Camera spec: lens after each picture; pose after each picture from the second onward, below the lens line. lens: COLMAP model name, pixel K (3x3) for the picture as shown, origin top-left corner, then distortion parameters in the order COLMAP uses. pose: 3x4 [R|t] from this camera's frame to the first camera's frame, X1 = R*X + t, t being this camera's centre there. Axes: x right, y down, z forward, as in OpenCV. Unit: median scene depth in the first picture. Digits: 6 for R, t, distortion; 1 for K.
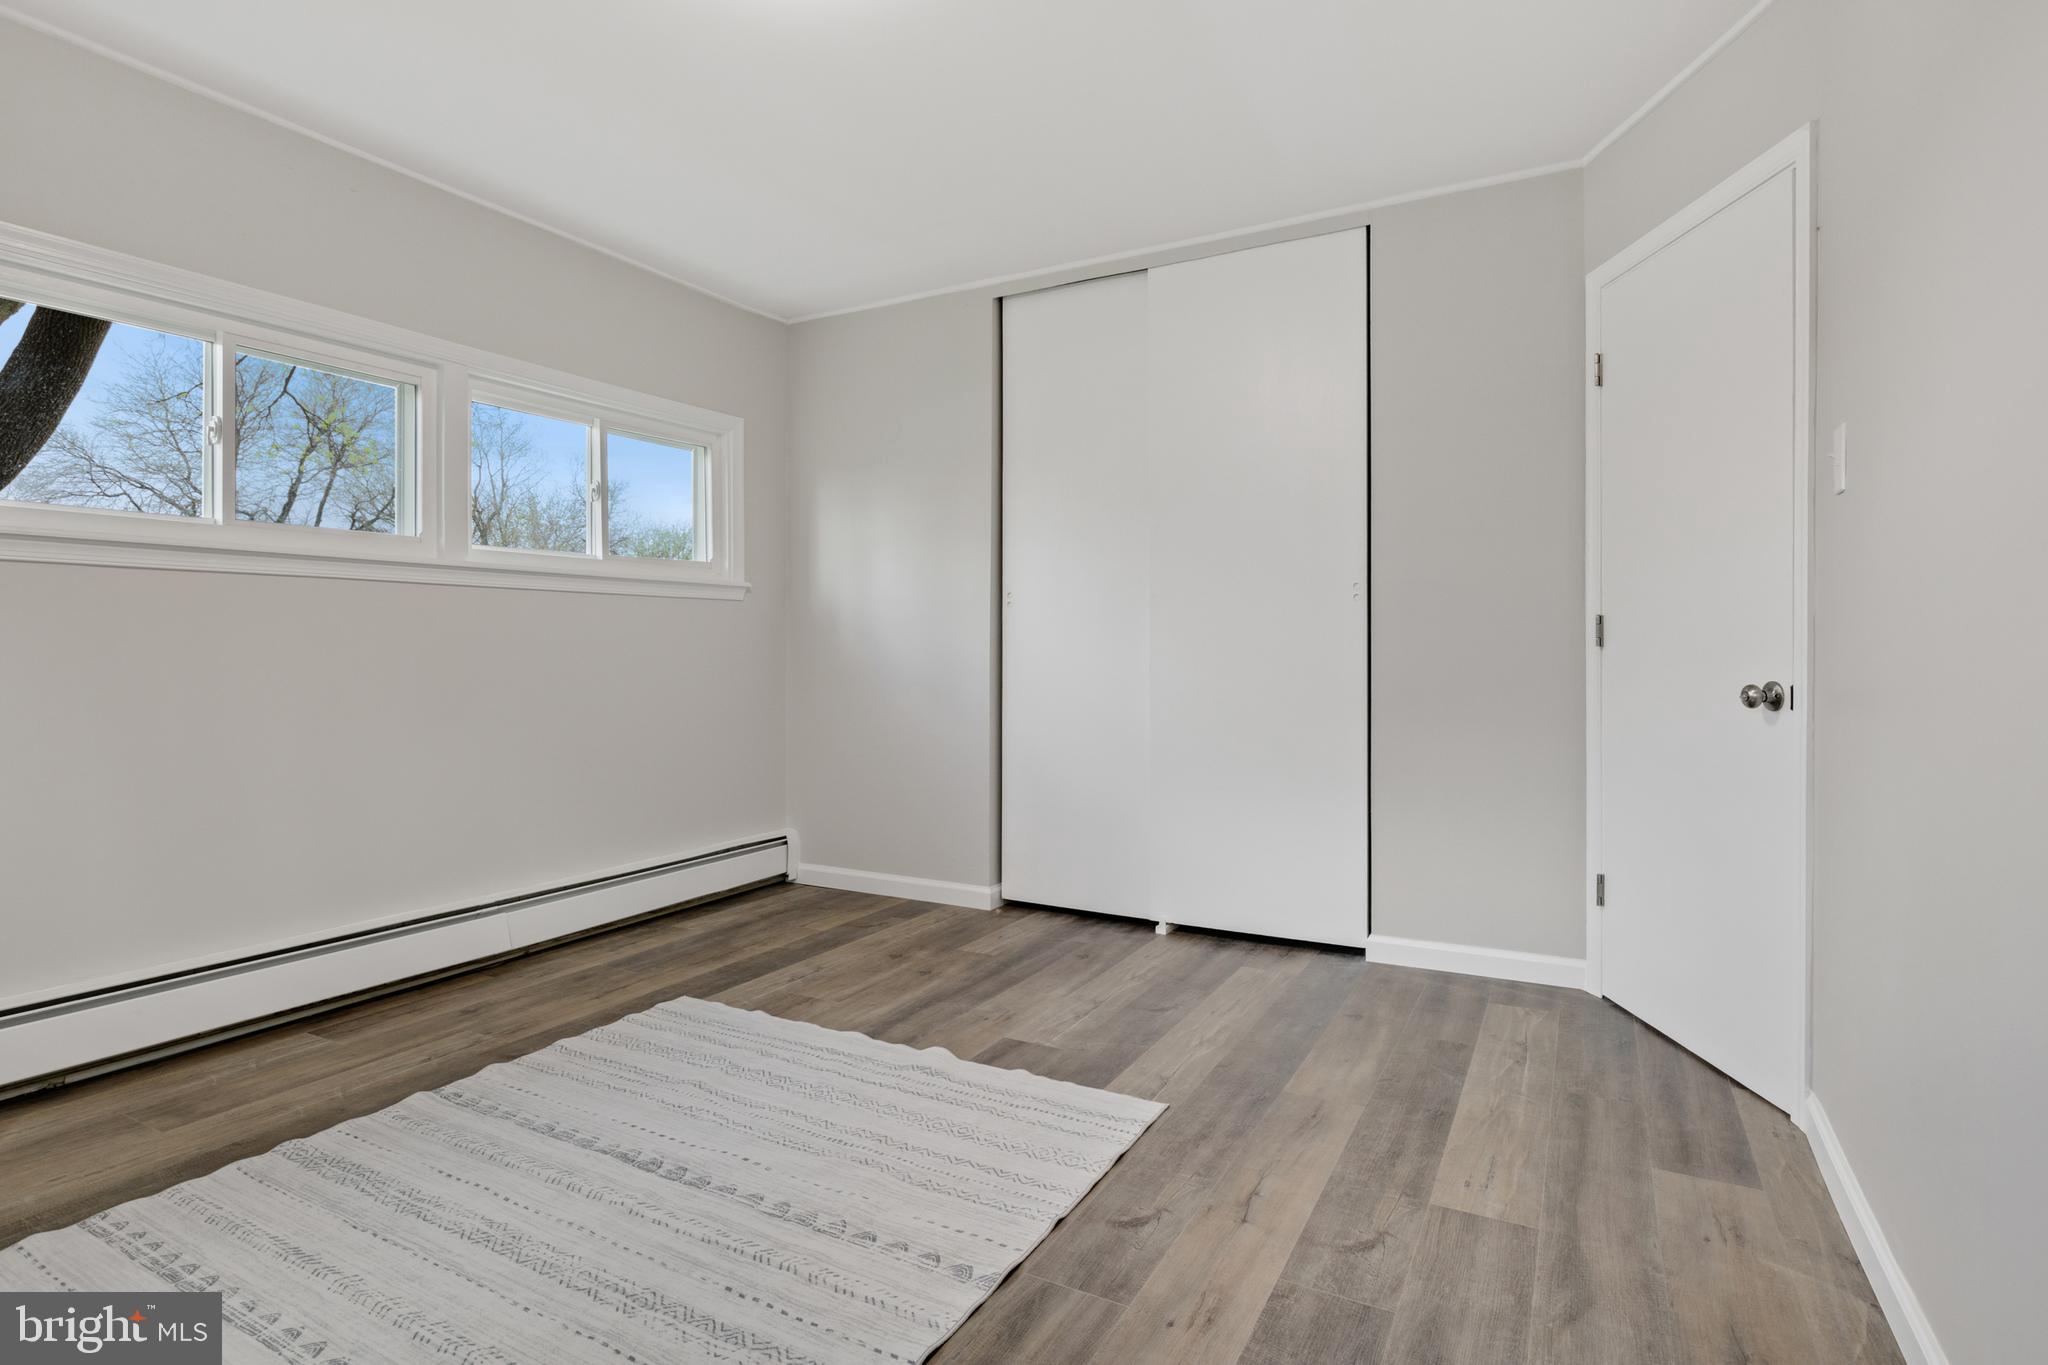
lens RADIAL K [[1025.0, 0, 1025.8], [0, 1025.0, 669.4], [0, 0, 1]] dist [0.000573, -0.000264]
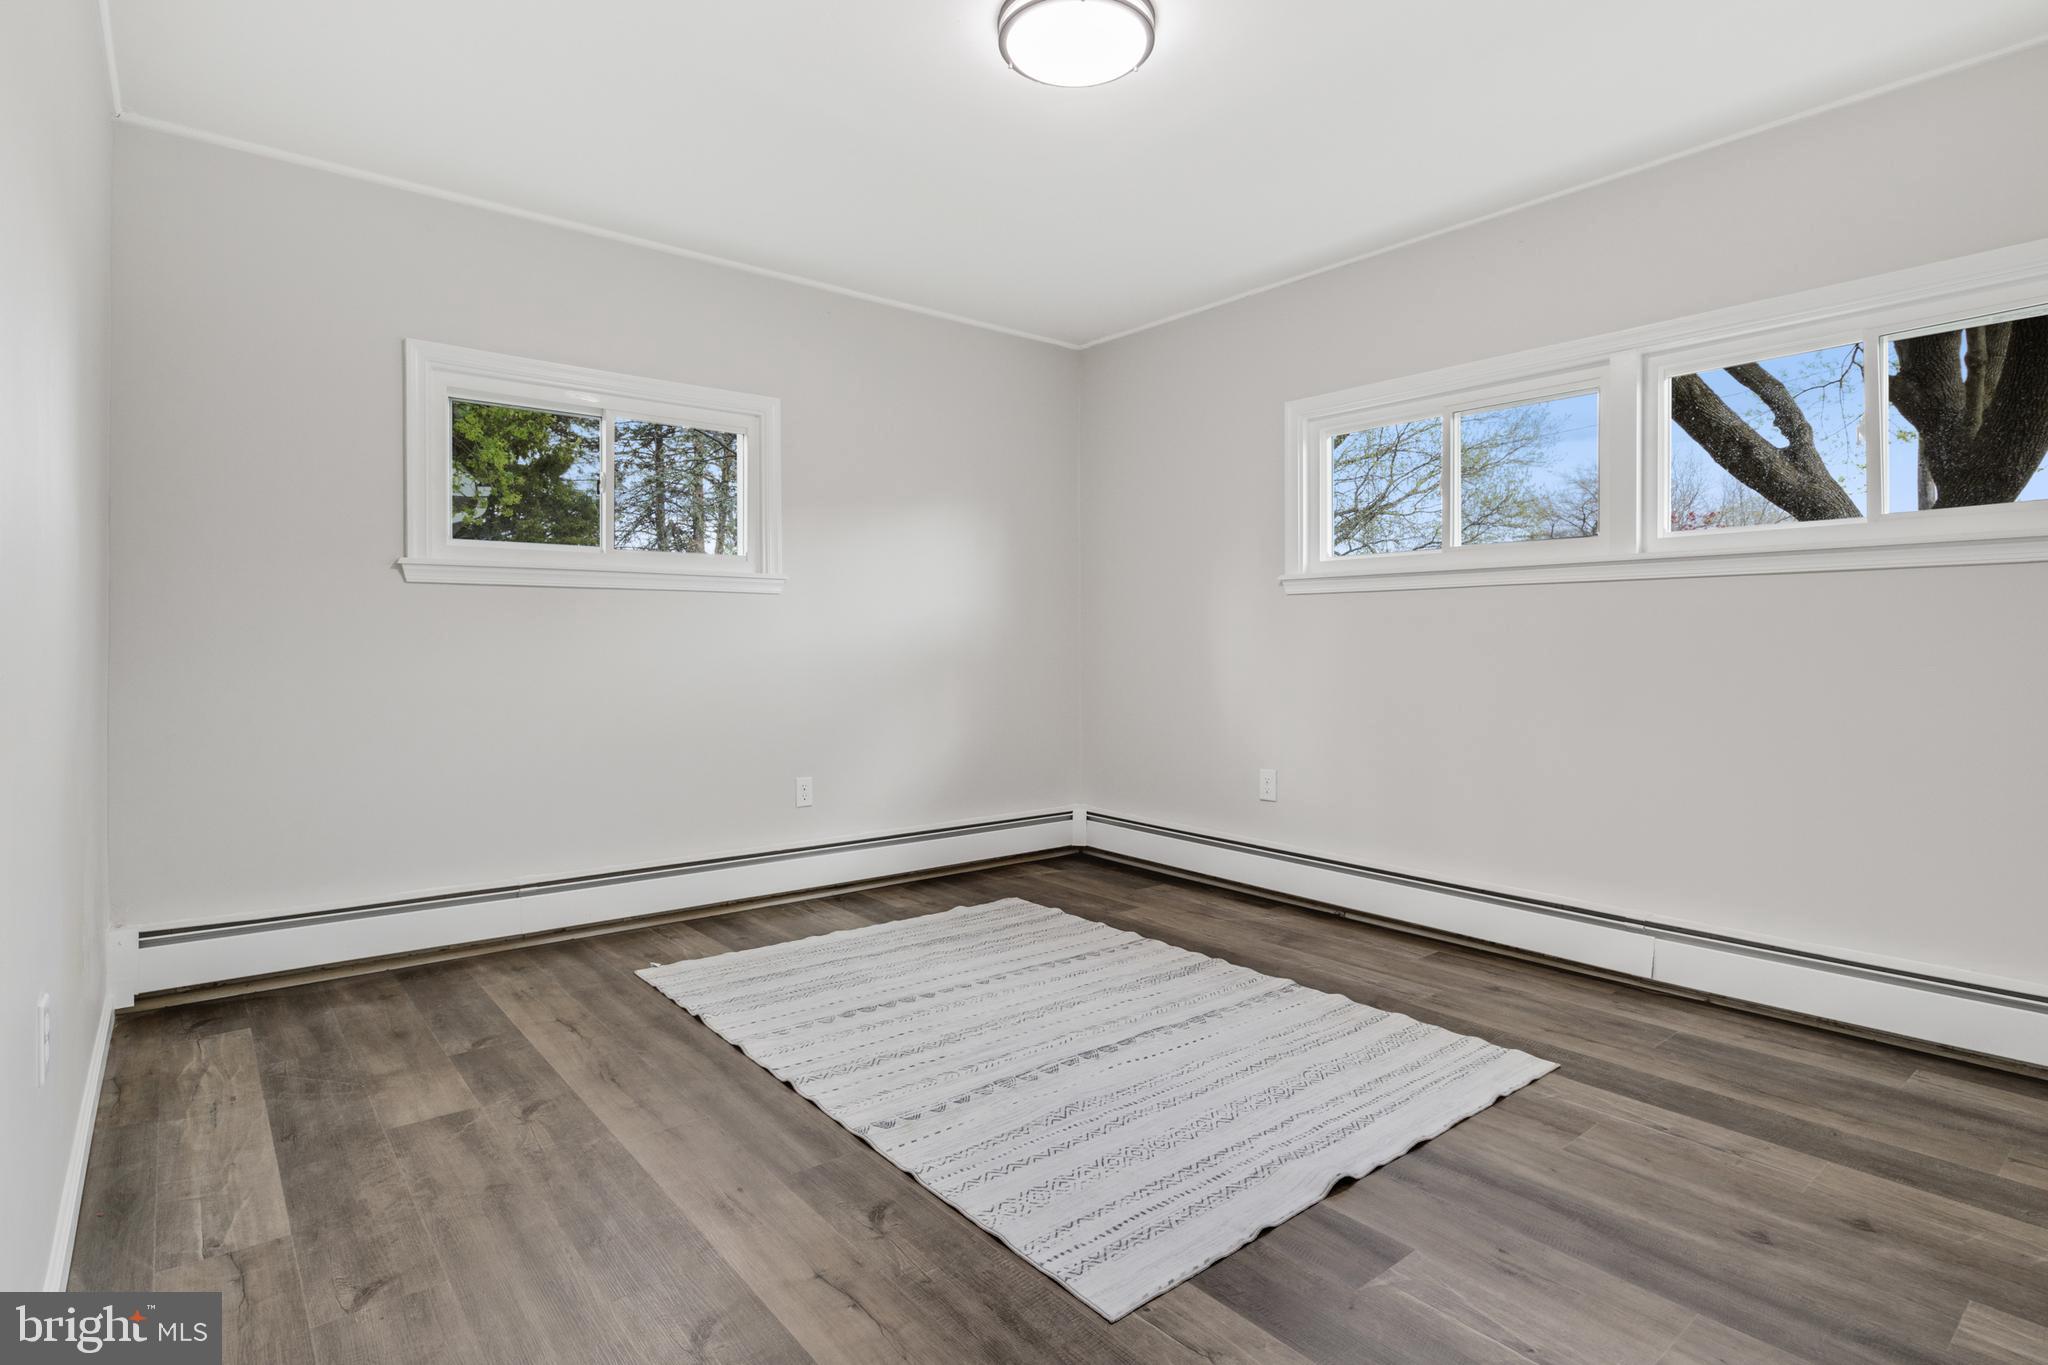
lens RADIAL K [[1043.0, 0, 1024.9], [0, 1043.0, 650.6], [0, 0, 1]] dist [-0.005817, -0.000425]
pose [[-0.371725, 0.002437, -0.928340, 0.688253], [-0.019786, 0.999749, 0.010547, -0.015487], [0.928132, 0.022289, -0.371583, 1.038689]]
